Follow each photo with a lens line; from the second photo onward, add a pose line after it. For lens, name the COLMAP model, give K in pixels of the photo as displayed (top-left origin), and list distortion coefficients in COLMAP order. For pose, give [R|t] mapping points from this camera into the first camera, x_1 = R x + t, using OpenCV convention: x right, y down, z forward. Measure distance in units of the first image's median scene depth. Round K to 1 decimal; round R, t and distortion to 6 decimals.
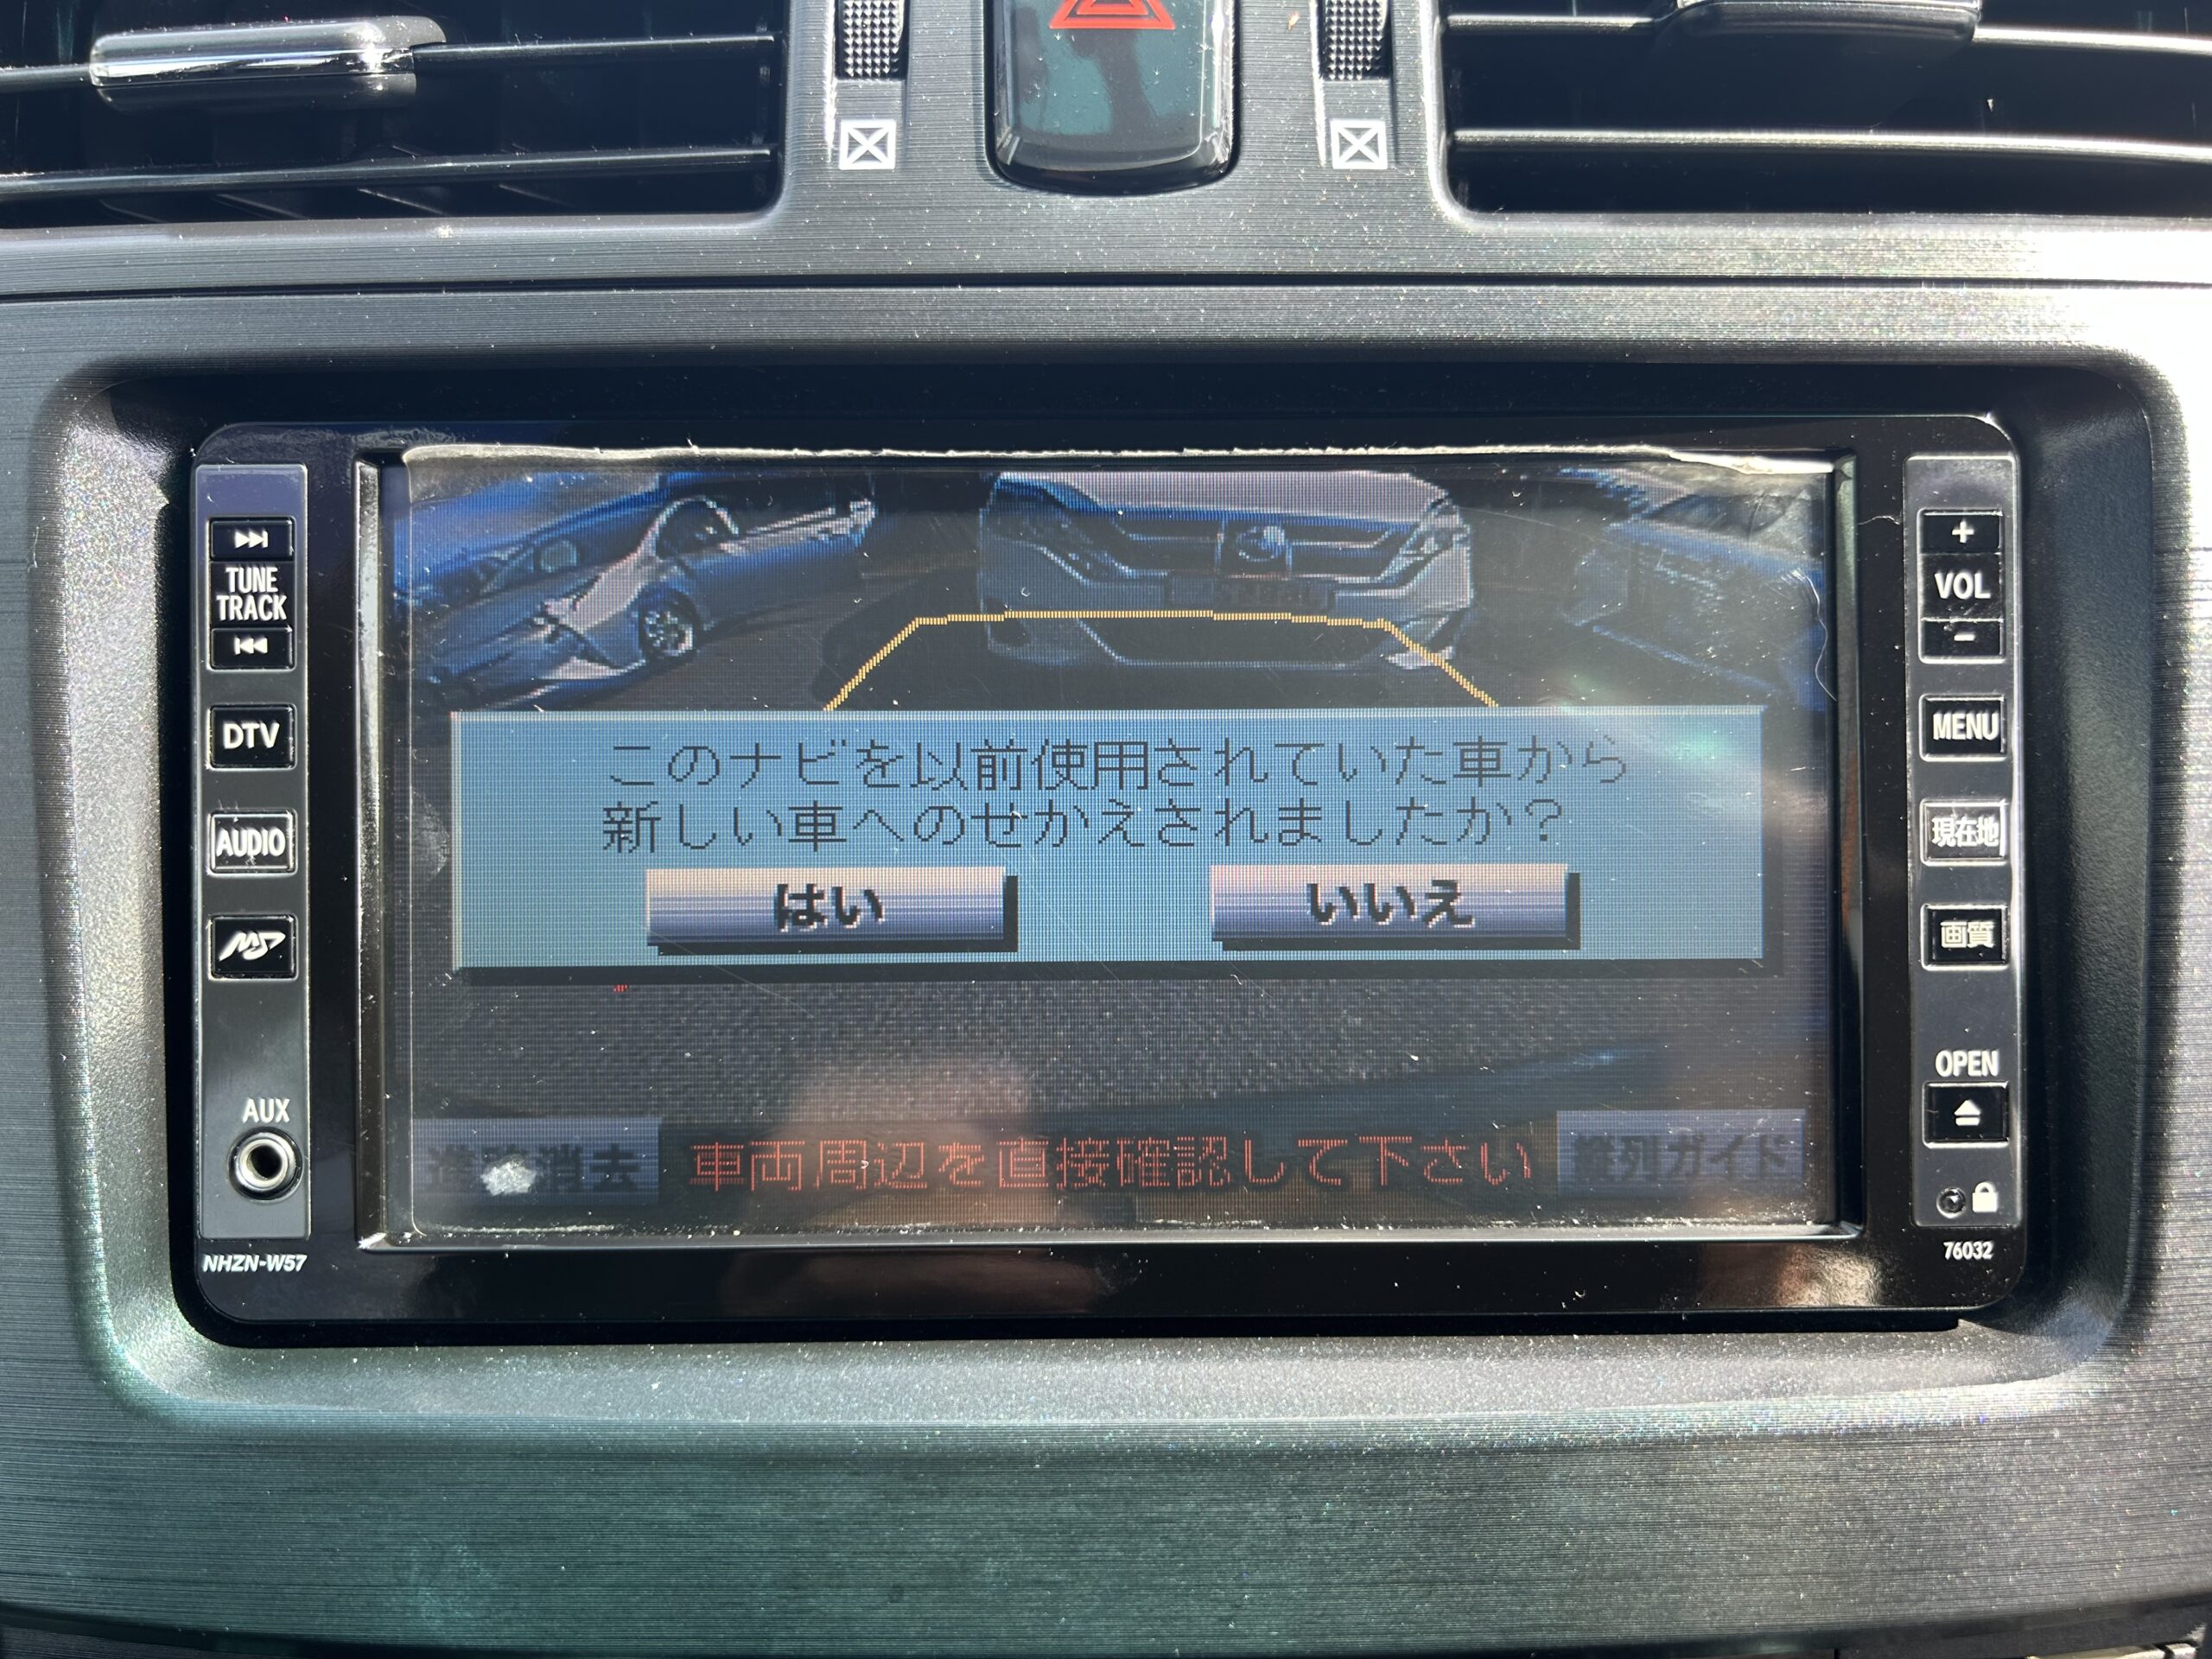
lens RADIAL K [[1690.7, 0, 1114.9], [0, 1690.7, 859.5], [0, 0, 1]] dist [0.020752, -0.043331]
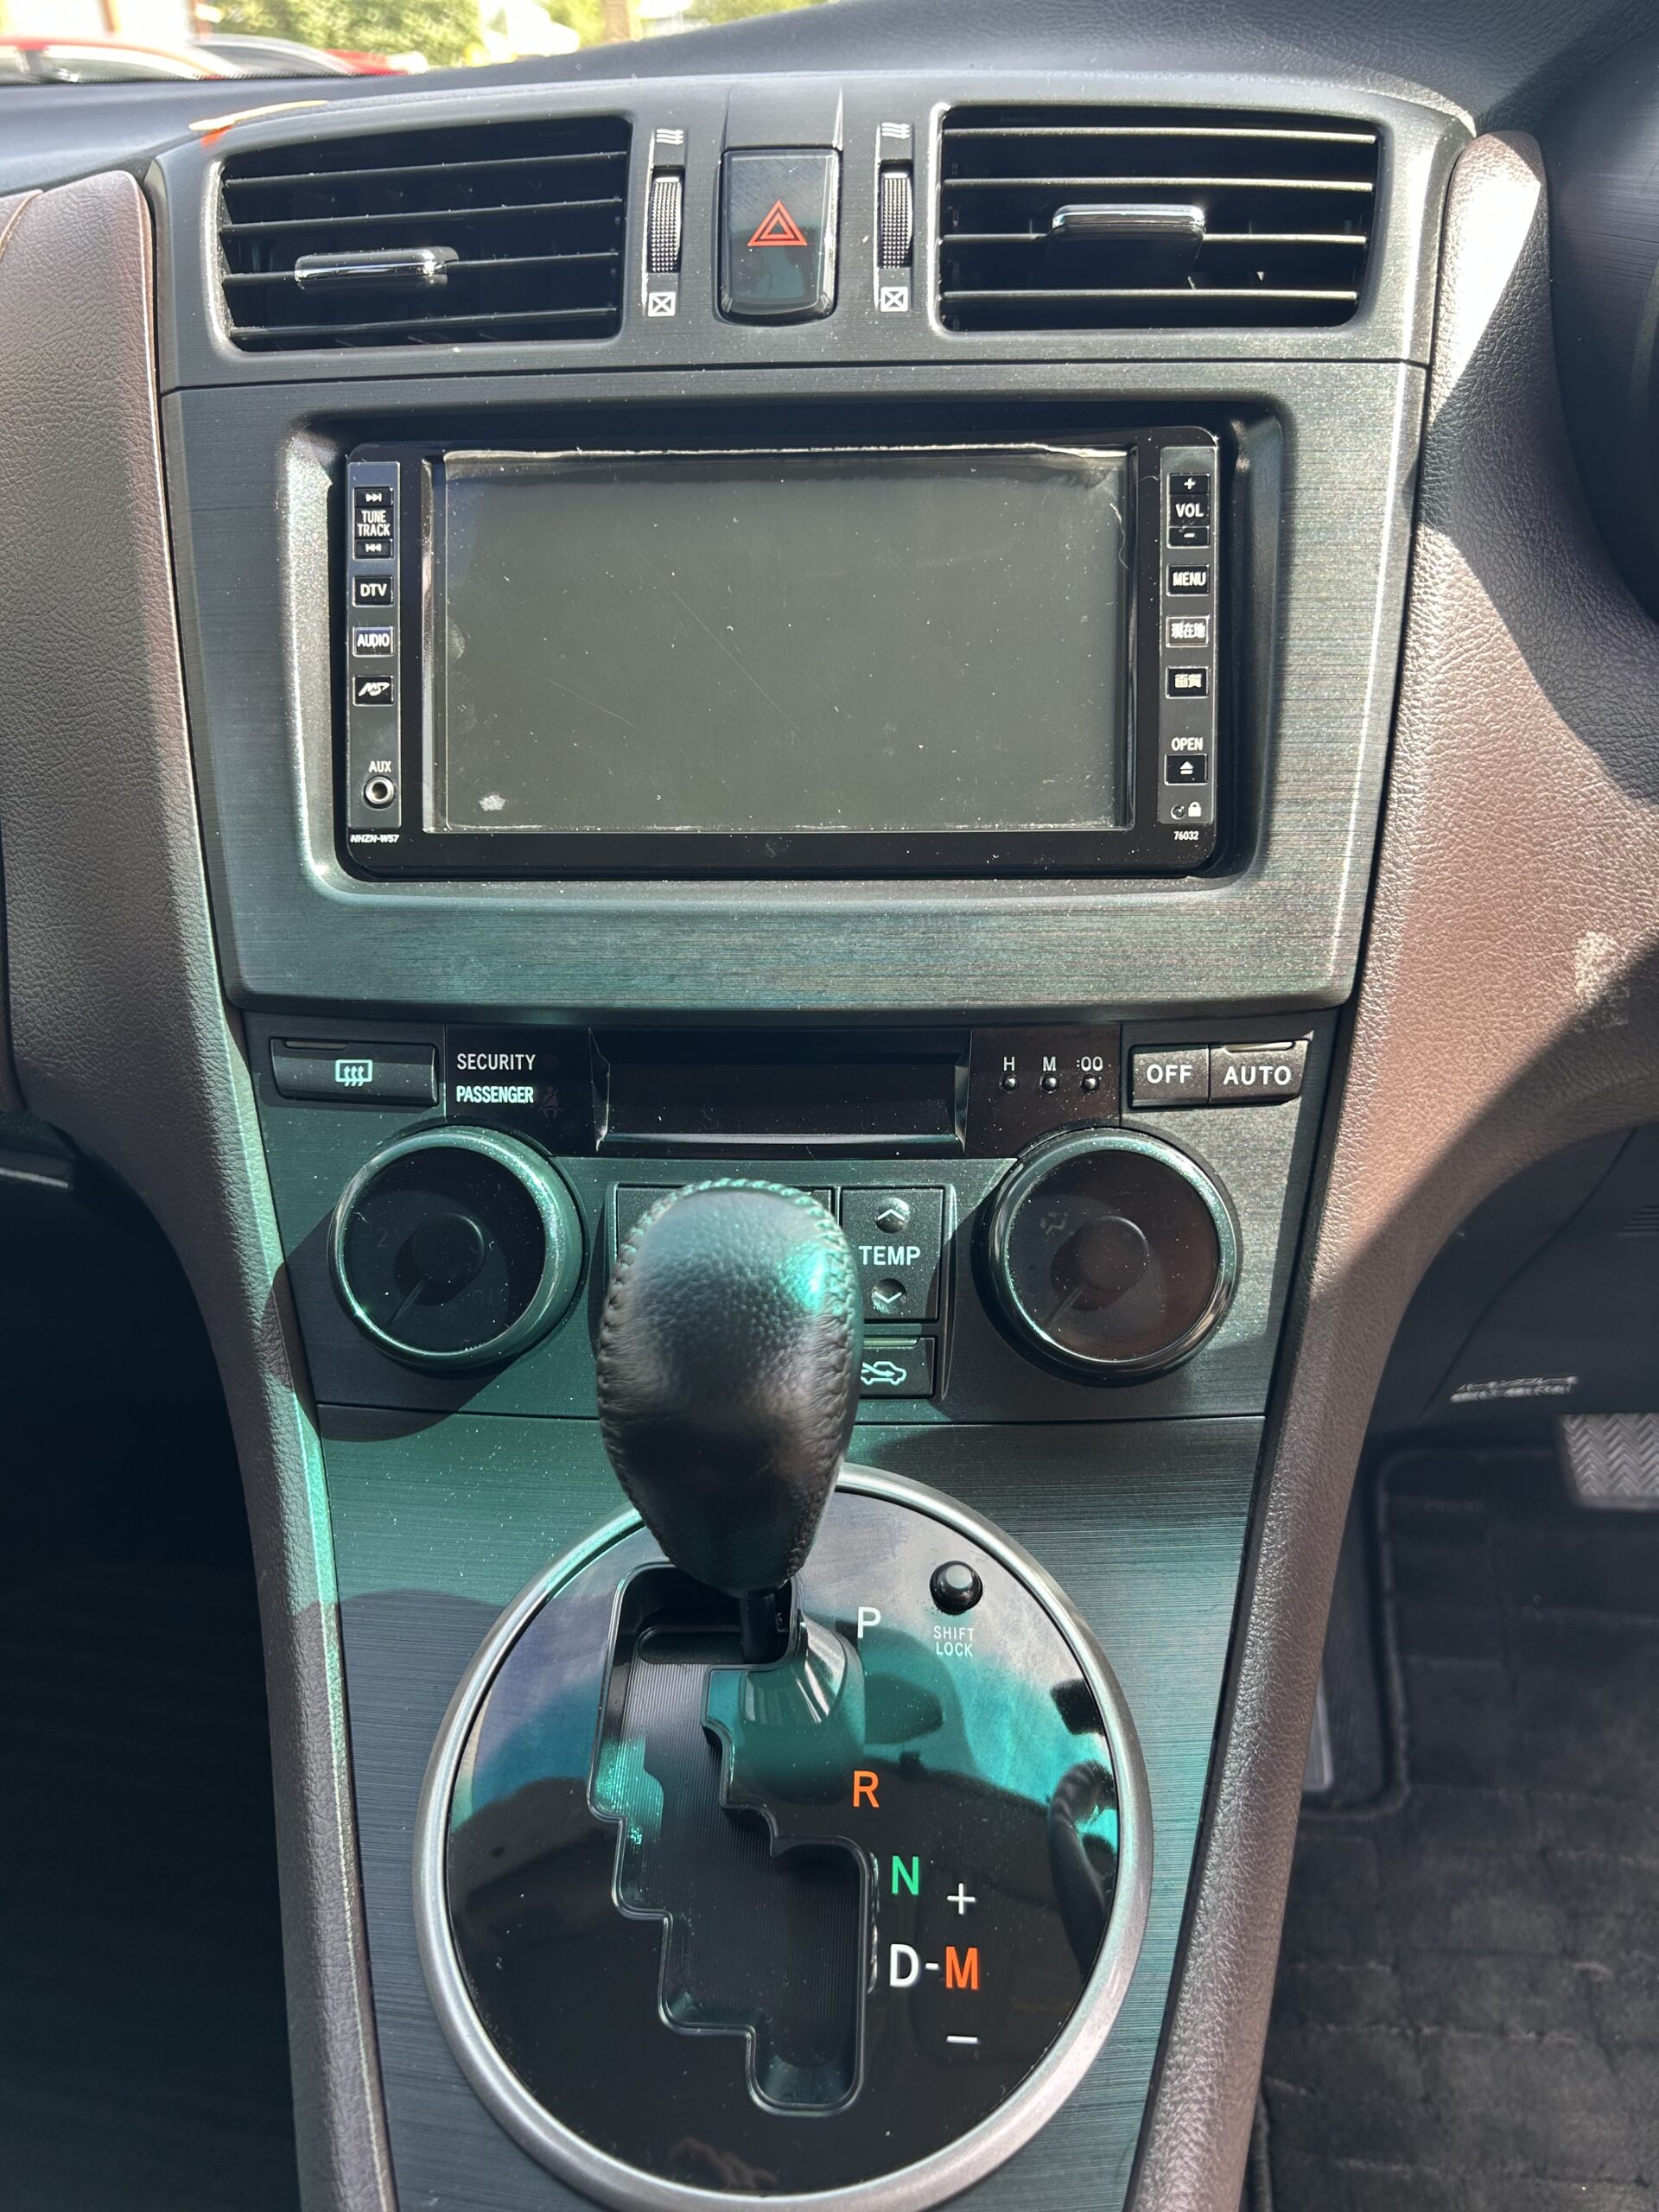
lens RADIAL K [[1690.7, 0, 835.0], [0, 1690.7, 1108.6], [0, 0, 1]] dist [0.020752, -0.043331]
pose [[0.997909, 0.010165, -0.063835, 0.212469], [-0.008682, 0.999687, 0.023460, 0.523897], [0.064054, -0.022856, 0.997685, -1.105301]]
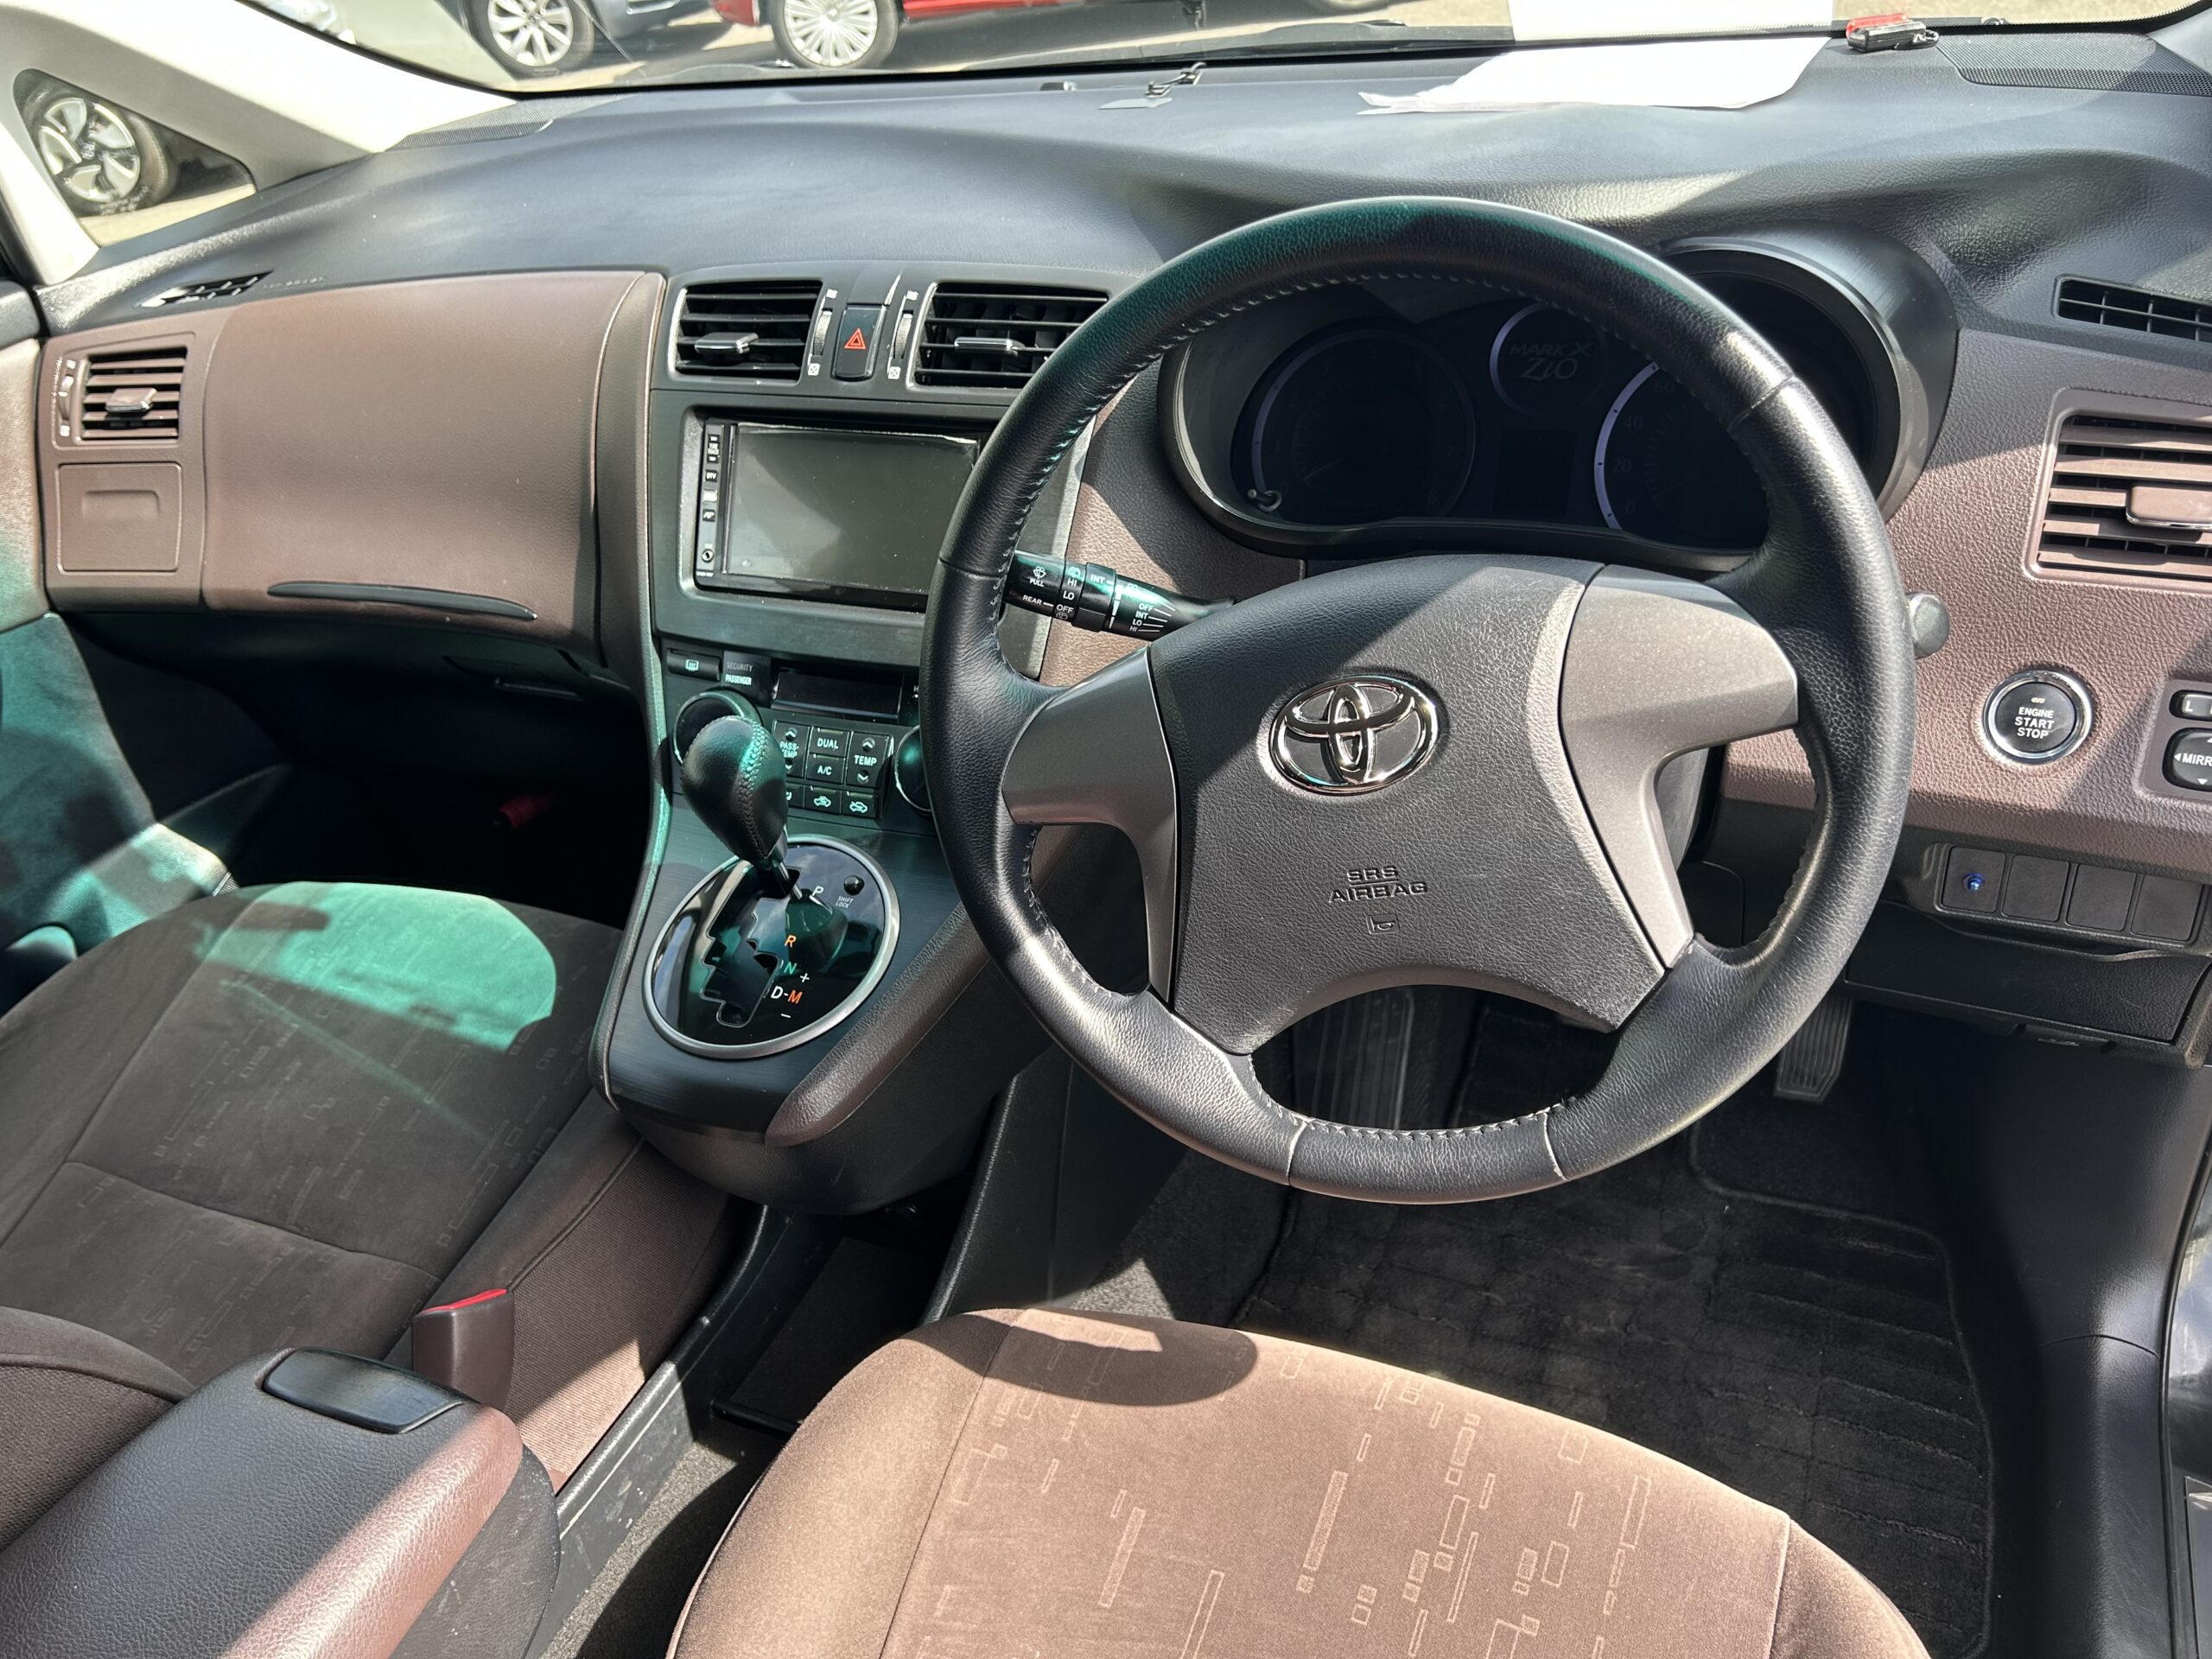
lens RADIAL K [[1690.7, 0, 1137.8], [0, 1690.7, 851.7], [0, 0, 1]] dist [0.020752, -0.043331]
pose [[0.911958, 0.145909, -0.383462, 2.975838], [-0.103383, 0.986191, 0.129382, 0.267839], [0.397044, -0.078348, 0.914449, -3.491646]]
